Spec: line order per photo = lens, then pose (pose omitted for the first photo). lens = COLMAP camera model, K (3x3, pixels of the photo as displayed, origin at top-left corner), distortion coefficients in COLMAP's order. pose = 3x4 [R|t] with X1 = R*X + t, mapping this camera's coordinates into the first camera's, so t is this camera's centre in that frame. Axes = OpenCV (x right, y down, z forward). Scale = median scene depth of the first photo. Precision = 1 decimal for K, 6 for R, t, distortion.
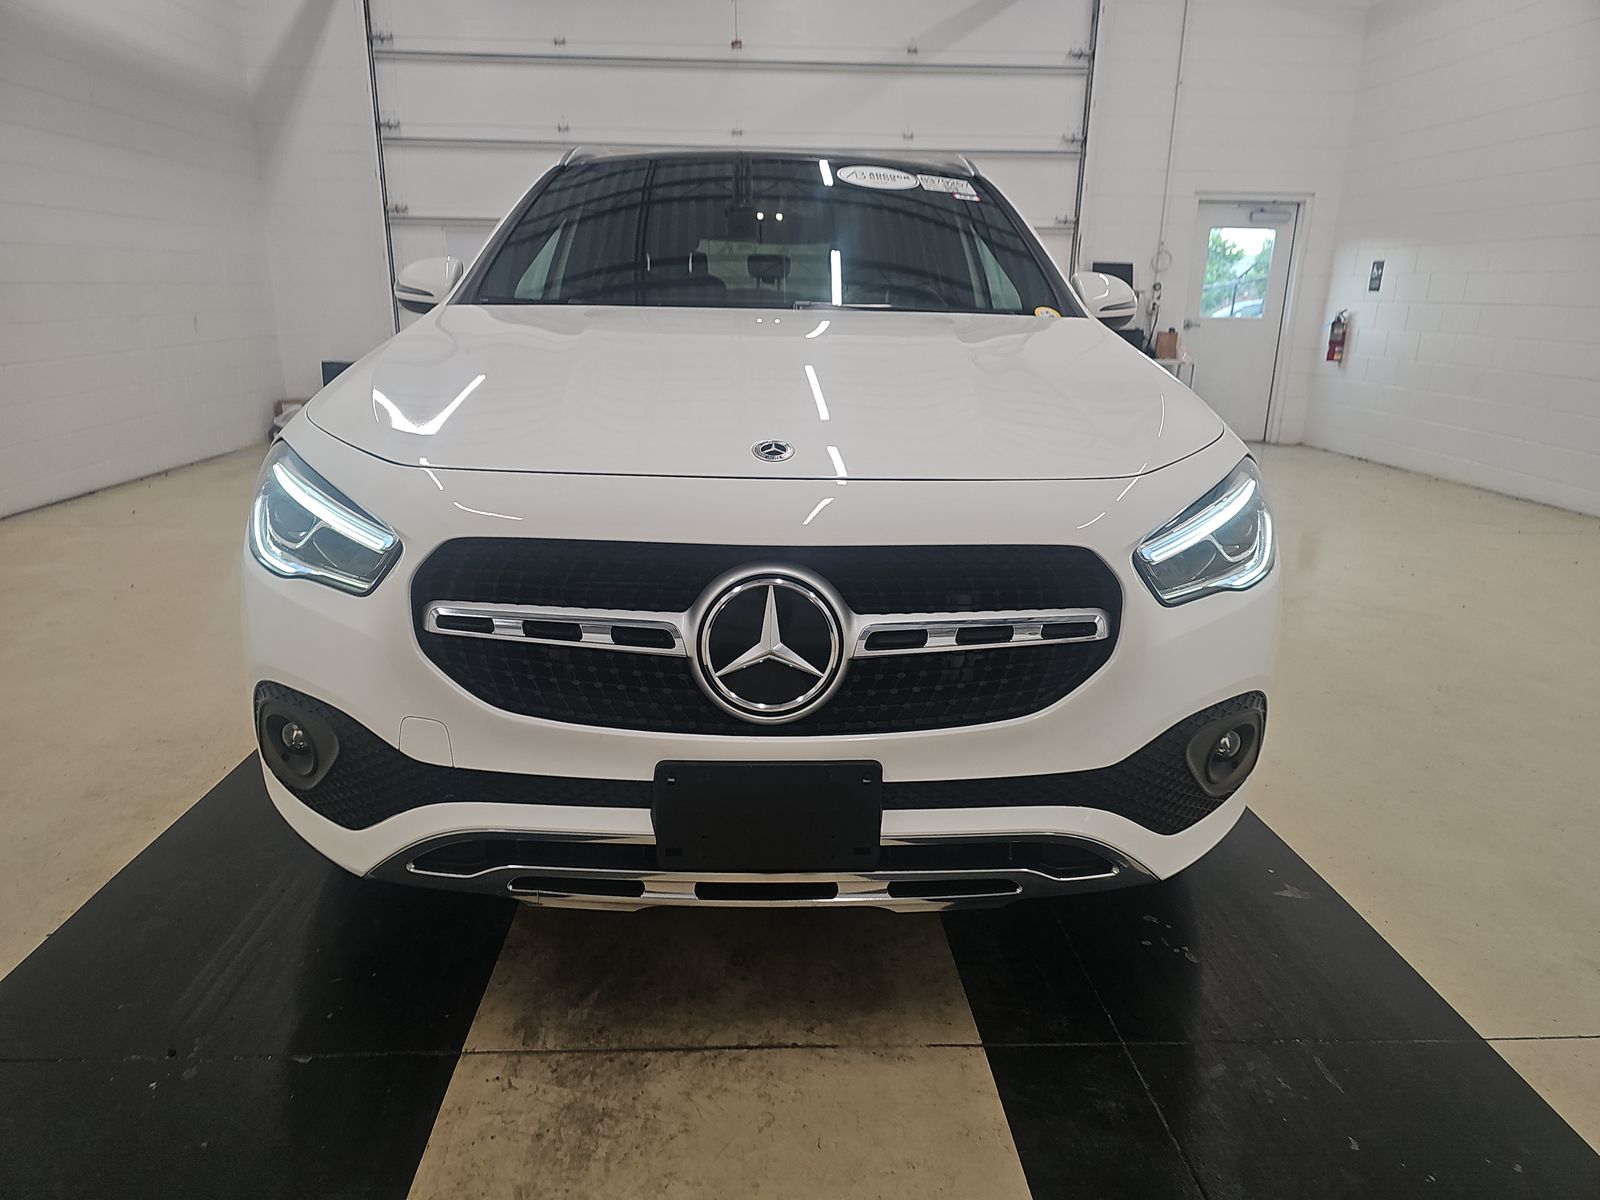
lens RADIAL K [[1067.6, 0, 797.6], [0, 1067.6, 601.9], [0, 0, 1]] dist [0.028886, -0.045073]
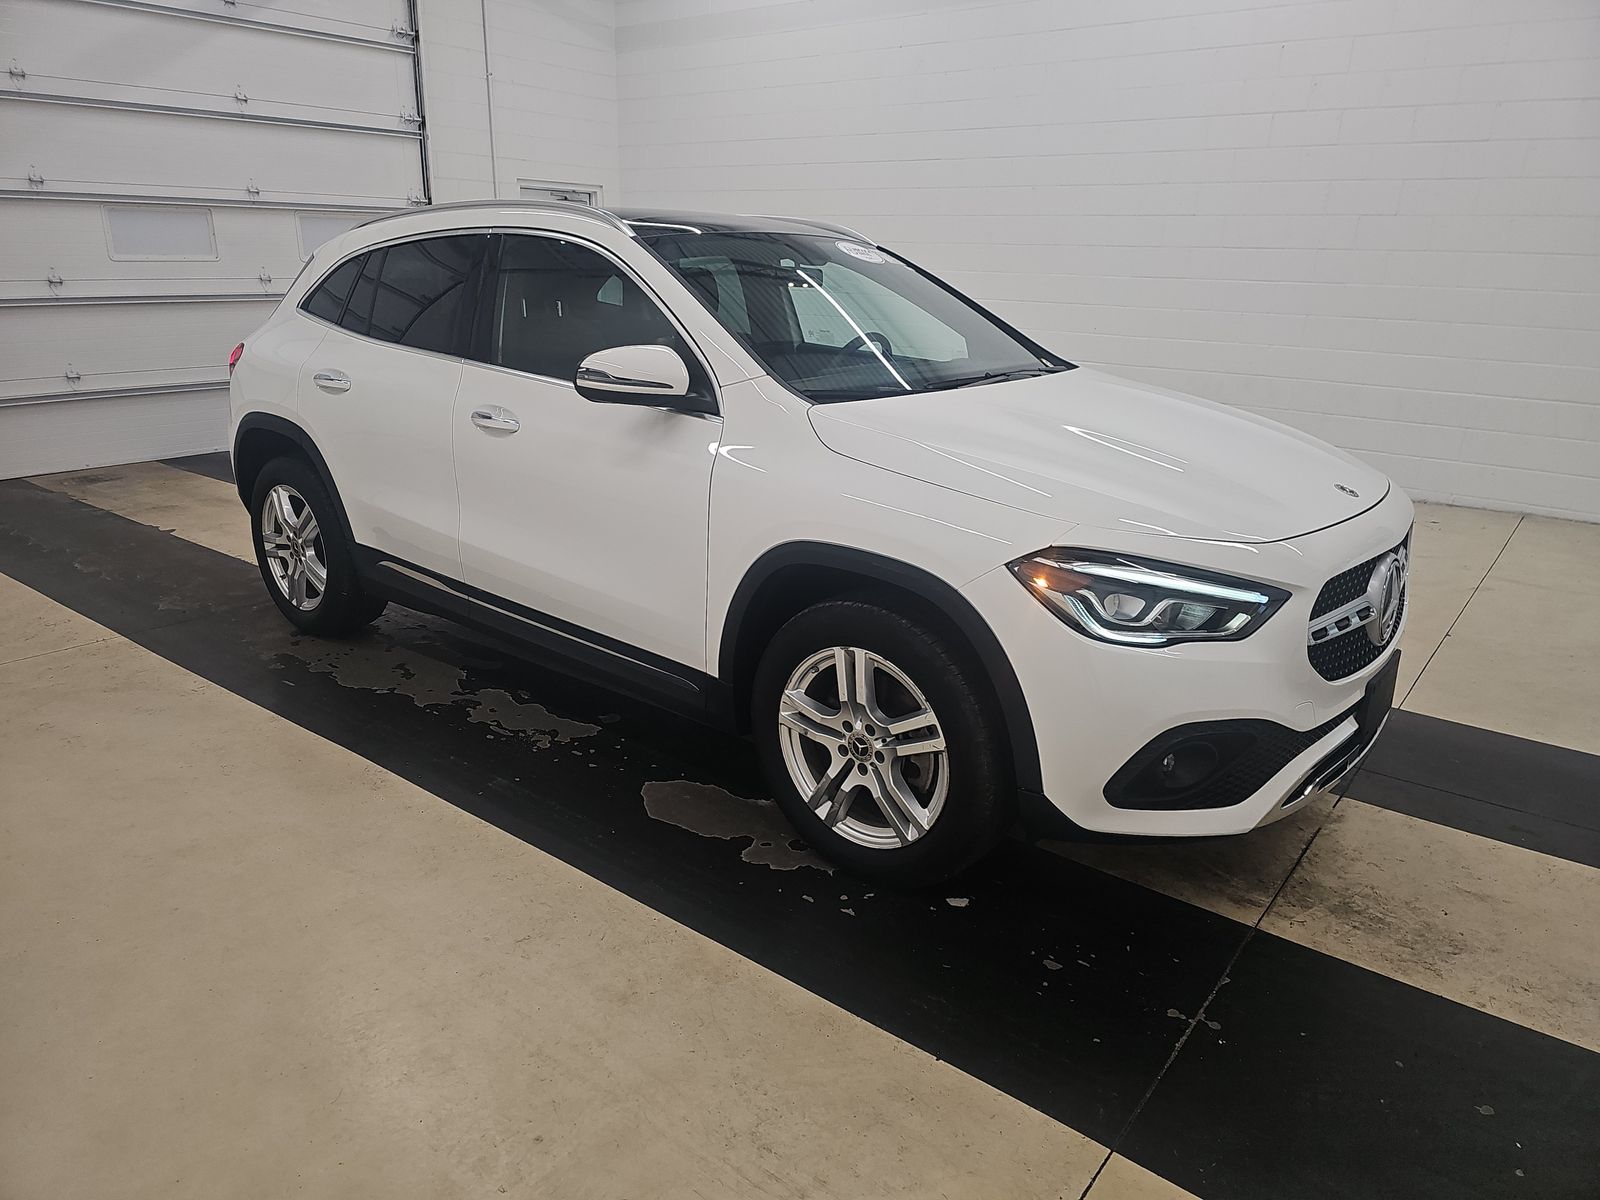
lens RADIAL K [[1067.6, 0, 804.5], [0, 1067.6, 588.6], [0, 0, 1]] dist [0.028886, -0.045073]
pose [[0.647170, -0.225146, 0.728341, -1.543353], [0.193171, 0.972645, 0.129023, -0.312739], [-0.737466, 0.057194, 0.672958, 0.405771]]
